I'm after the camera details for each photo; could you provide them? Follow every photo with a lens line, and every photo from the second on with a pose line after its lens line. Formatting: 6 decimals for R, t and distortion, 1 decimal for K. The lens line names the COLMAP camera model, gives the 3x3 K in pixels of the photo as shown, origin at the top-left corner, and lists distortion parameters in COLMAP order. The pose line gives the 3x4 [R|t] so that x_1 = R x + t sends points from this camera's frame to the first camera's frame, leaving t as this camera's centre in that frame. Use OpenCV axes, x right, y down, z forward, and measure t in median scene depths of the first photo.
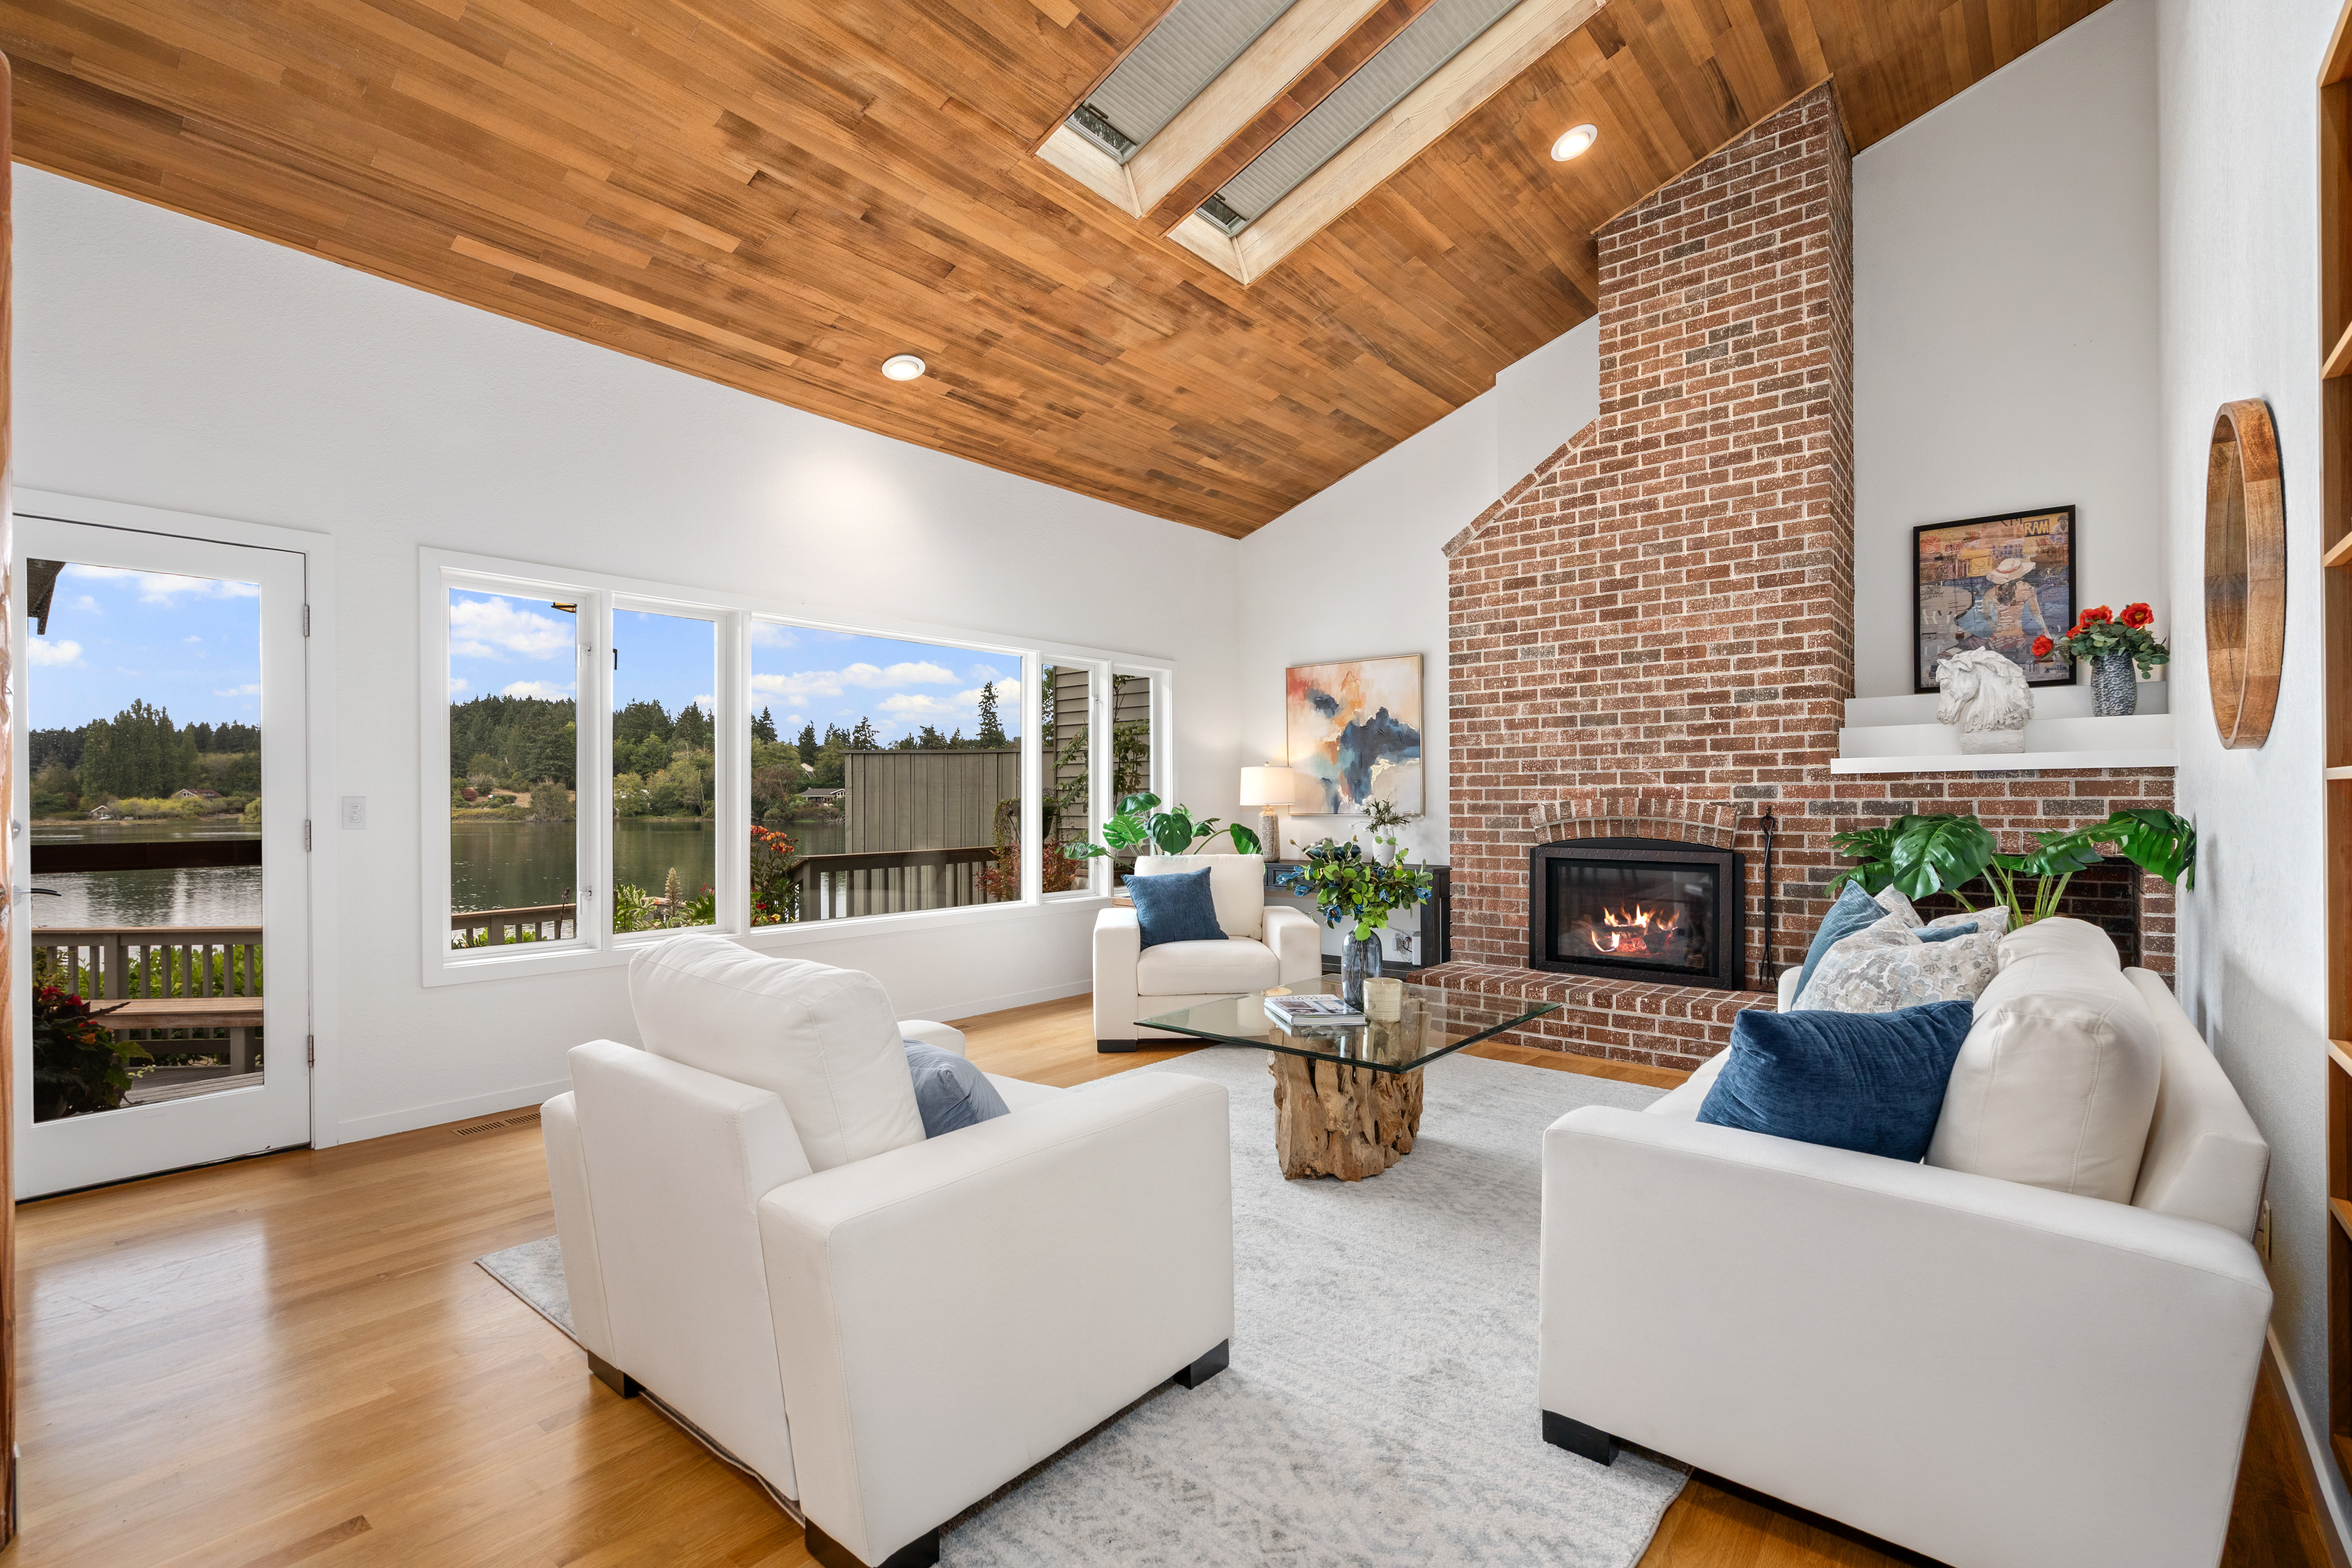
lens RADIAL K [[1071.9, 0, 1182.1], [0, 1071.9, 784.2], [0, 0, 1]] dist [-0.004984, 0.002204]
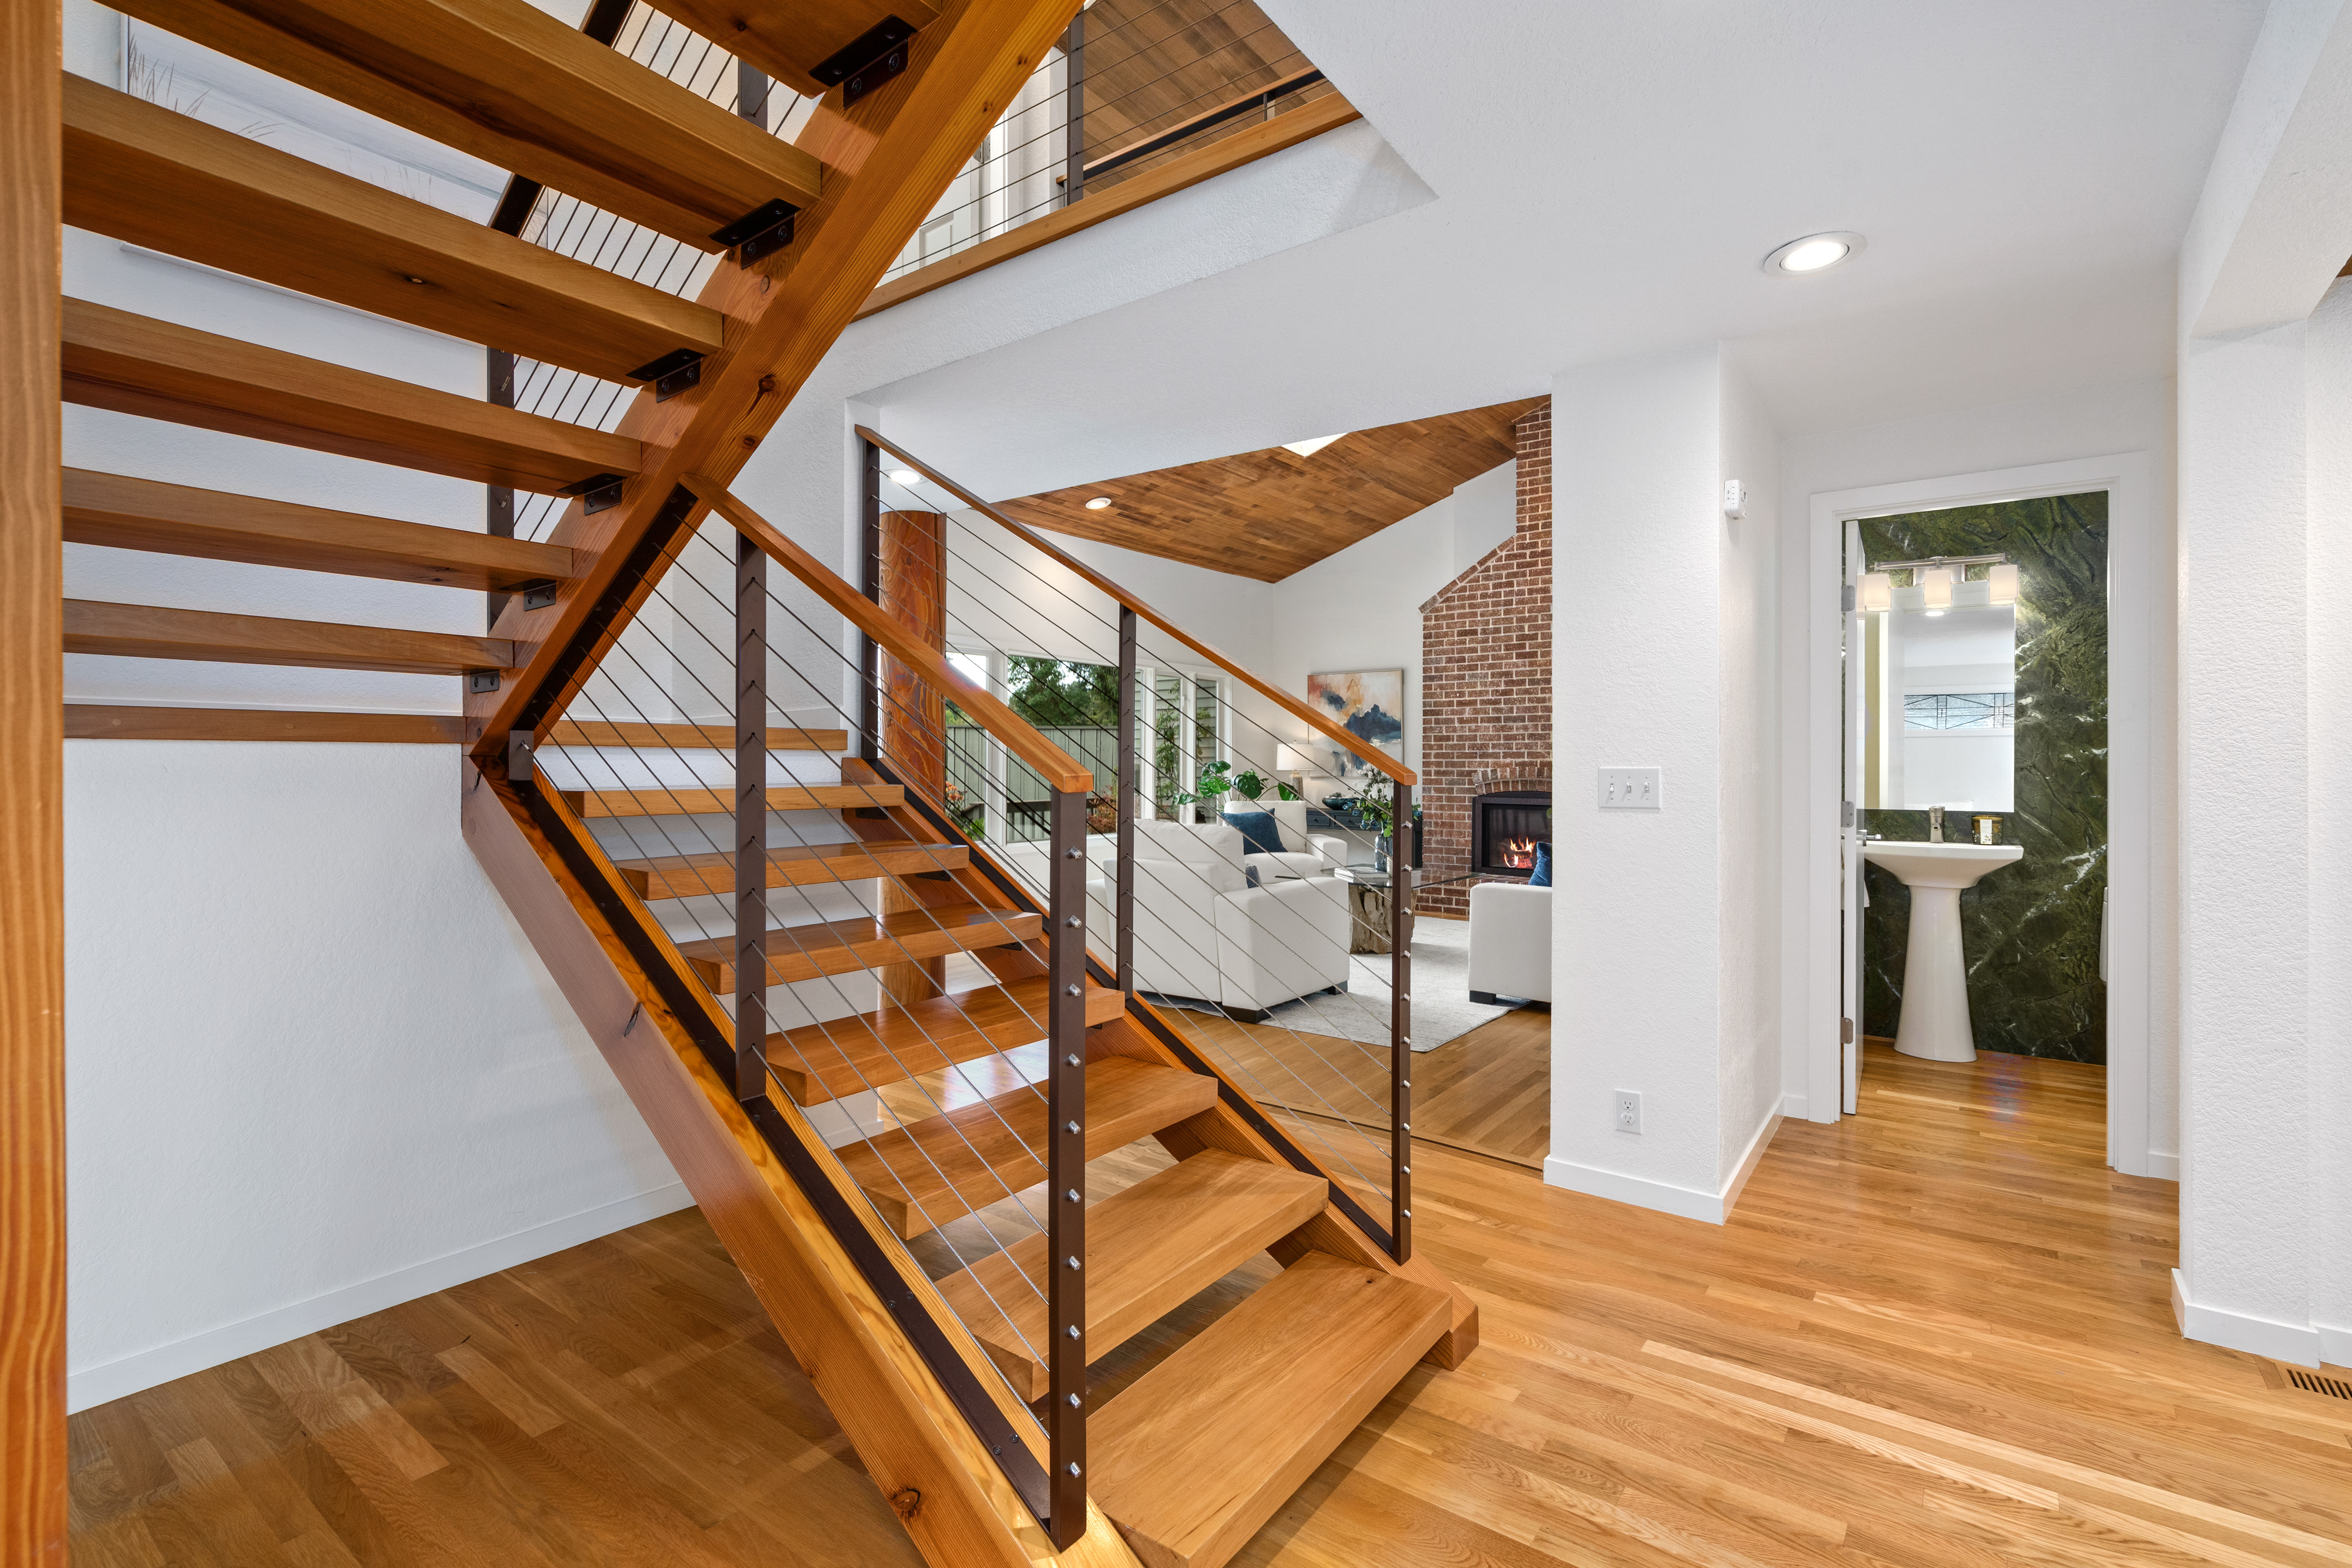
lens RADIAL K [[1071.9, 0, 1170.9], [0, 1071.9, 742.3], [0, 0, 1]] dist [-0.004984, 0.002204]
pose [[0.999489, 0.009012, 0.030656, -0.159562], [-0.008795, 0.999935, -0.007220, -0.007198], [-0.030719, 0.006947, 0.999504, -0.533067]]
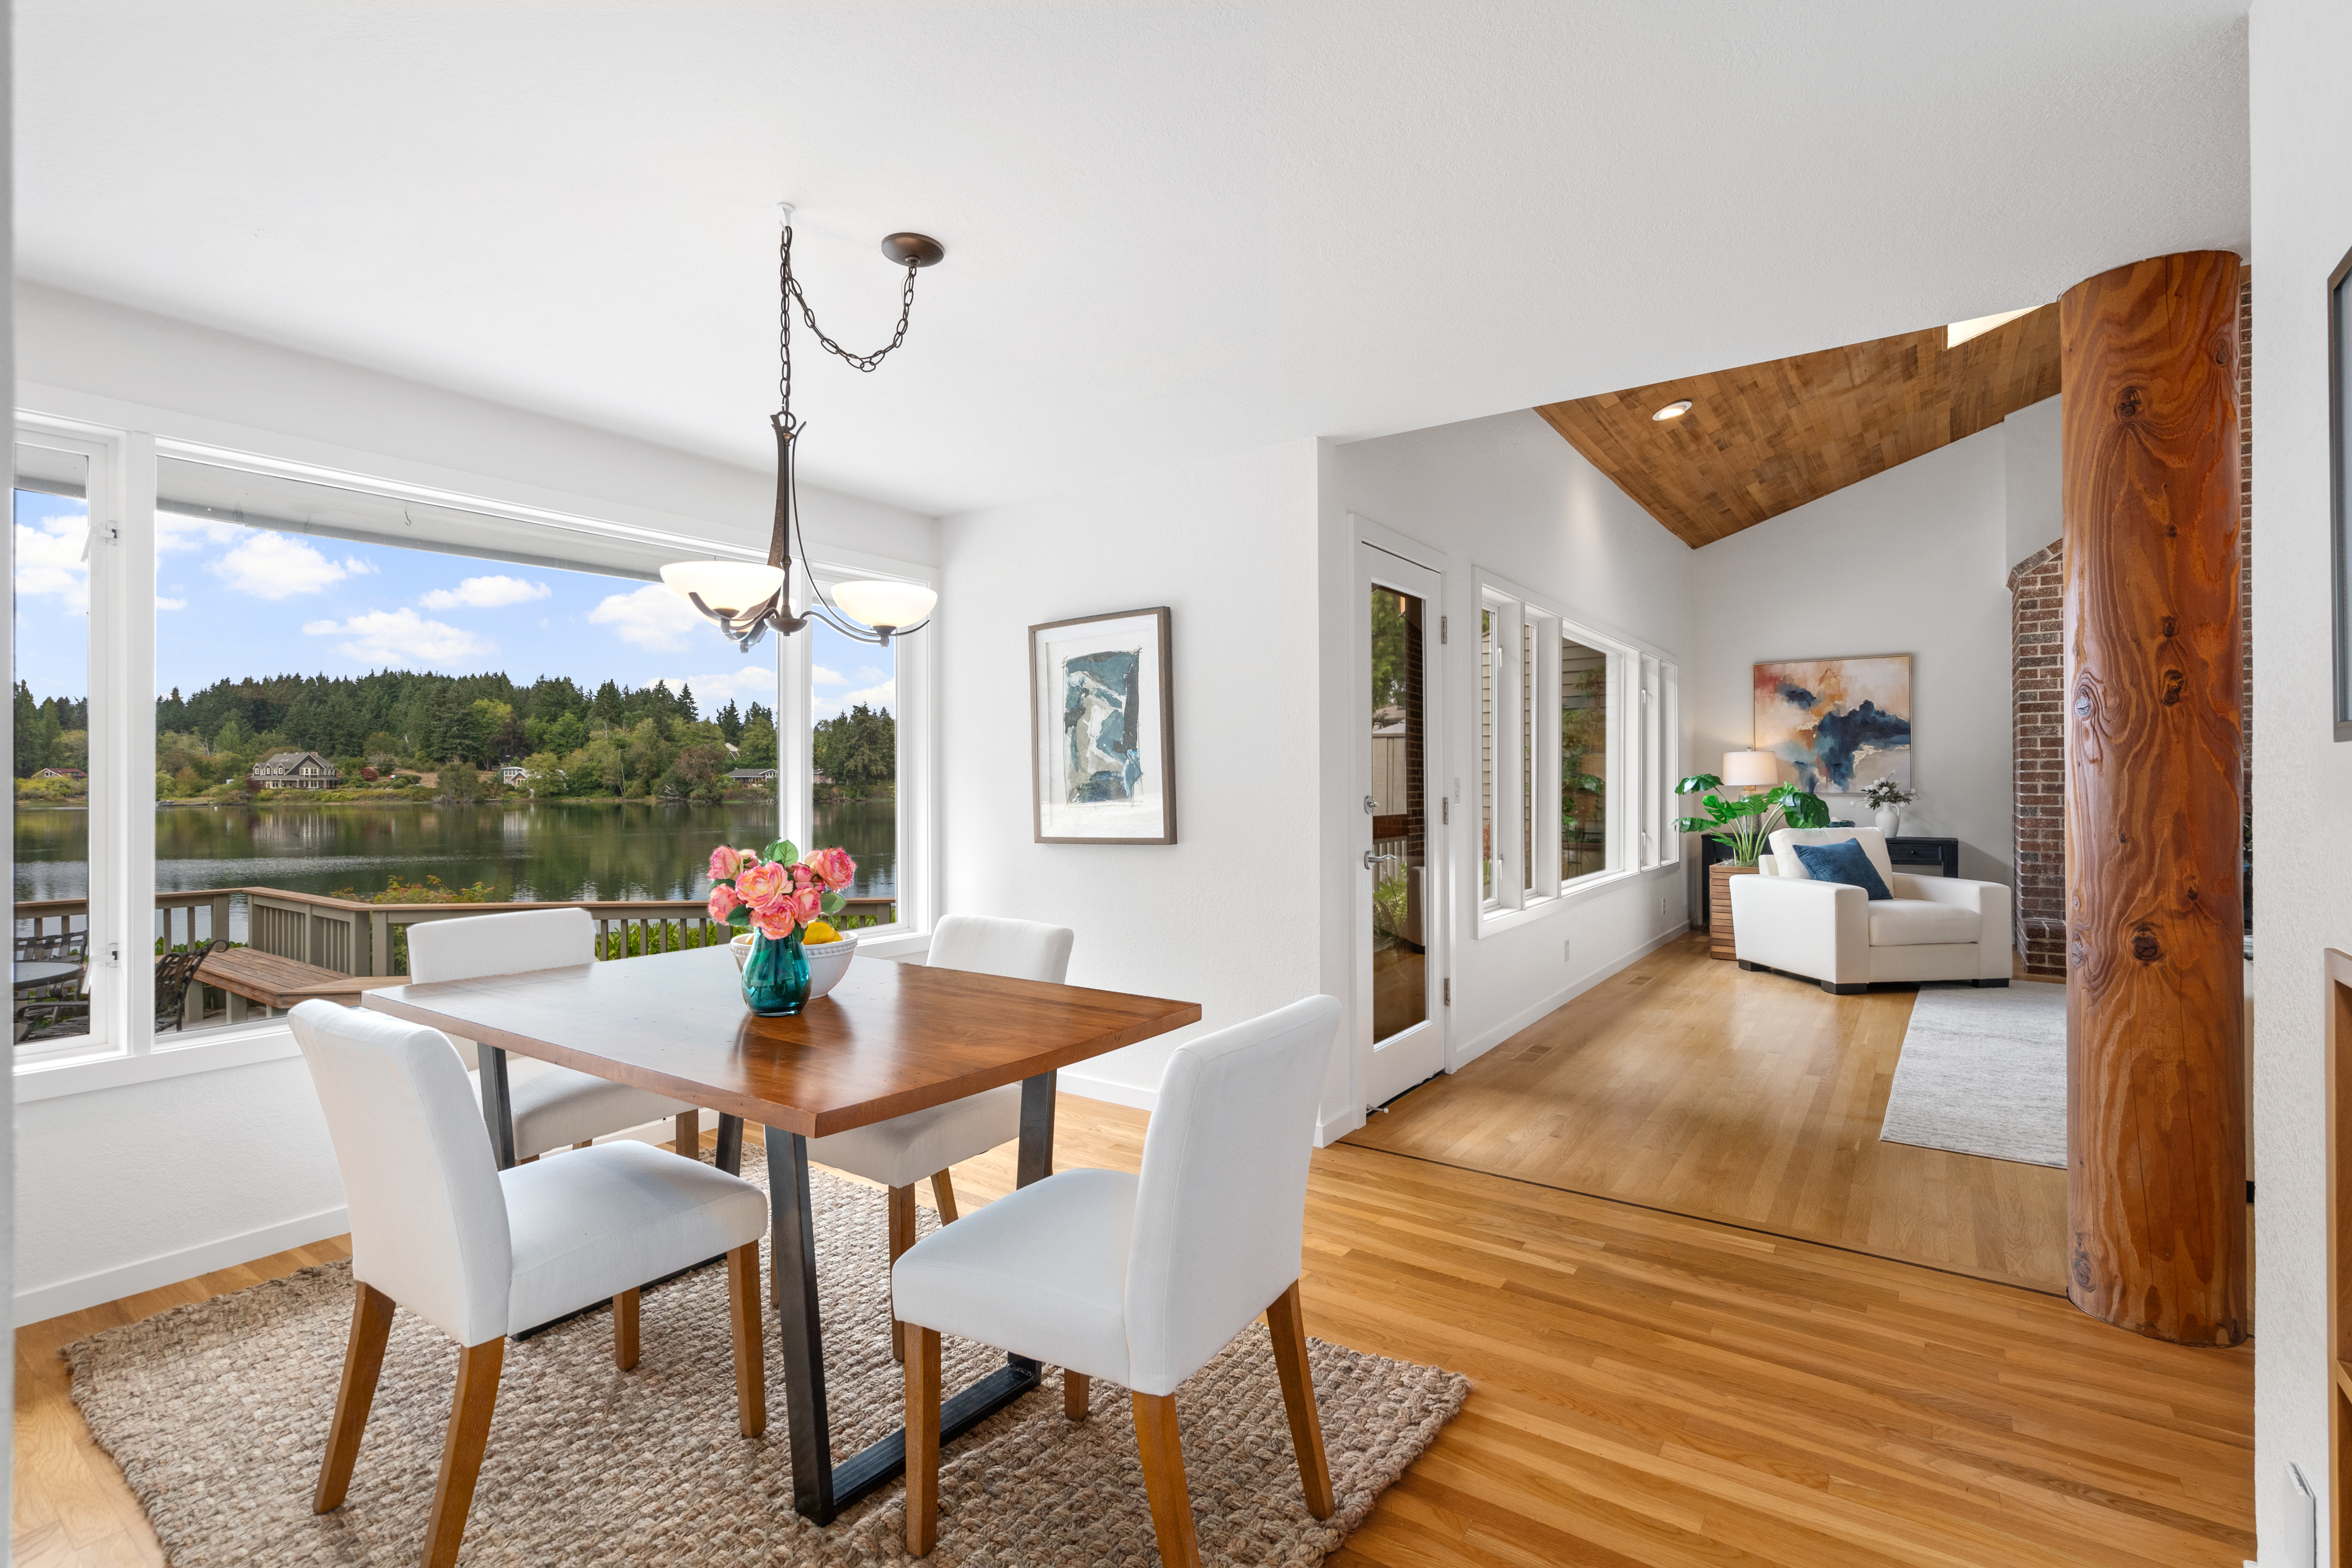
lens RADIAL K [[1071.9, 0, 1184.1], [0, 1071.9, 776.3], [0, 0, 1]] dist [-0.004984, 0.002204]
pose [[0.997718, 0.000642, 0.067511, -0.707871], [-0.001370, 0.999941, 0.010738, -0.001986], [-0.067500, -0.010806, 0.997661, -0.108031]]
